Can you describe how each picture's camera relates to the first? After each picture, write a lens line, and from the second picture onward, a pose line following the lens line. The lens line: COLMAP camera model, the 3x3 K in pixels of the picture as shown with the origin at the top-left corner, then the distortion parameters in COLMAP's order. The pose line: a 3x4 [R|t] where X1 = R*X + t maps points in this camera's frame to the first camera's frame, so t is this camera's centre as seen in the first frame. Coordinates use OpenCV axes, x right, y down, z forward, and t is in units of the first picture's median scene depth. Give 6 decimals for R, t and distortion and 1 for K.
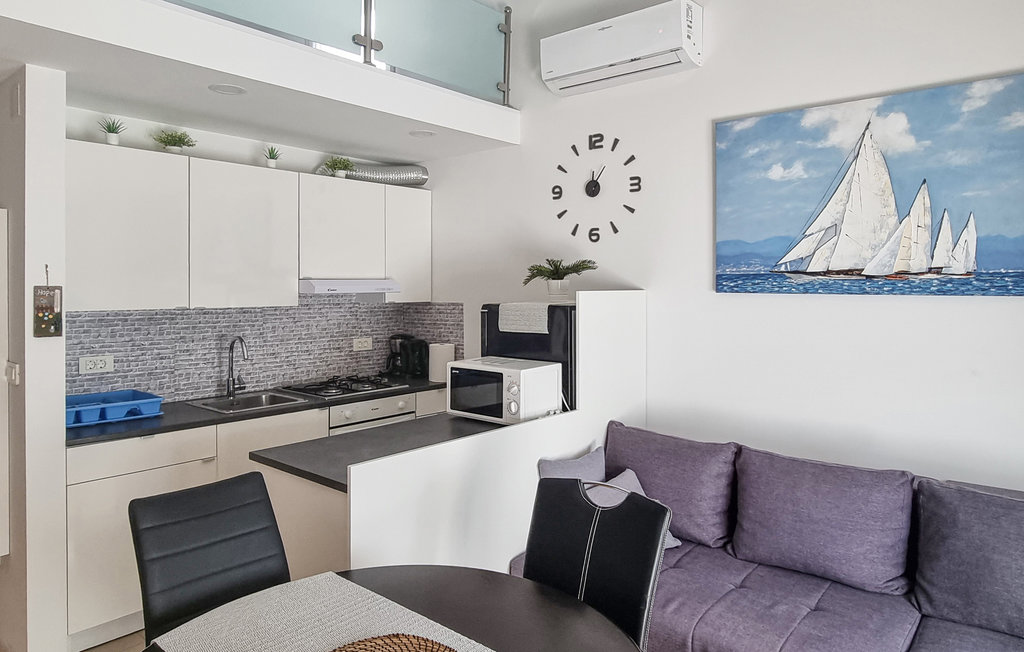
lens RADIAL K [[672.4, 0, 511.8], [0, 672.4, 288.5], [0, 0, 1]] dist [-0.002616, -0.003035]
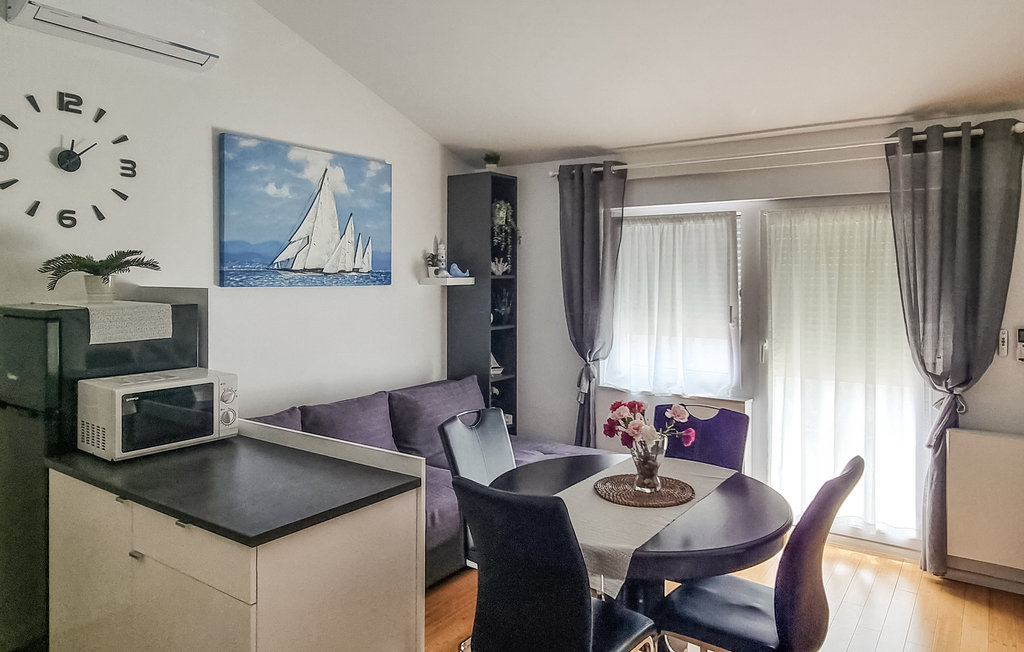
lens RADIAL K [[672.4, 0, 511.8], [0, 672.4, 288.5], [0, 0, 1]] dist [-0.002616, -0.003035]
pose [[-0.092950, -0.020810, 0.995453, -0.862641], [0.004692, 0.999761, 0.021338, -0.013088], [-0.995660, 0.006654, -0.092830, 0.650391]]
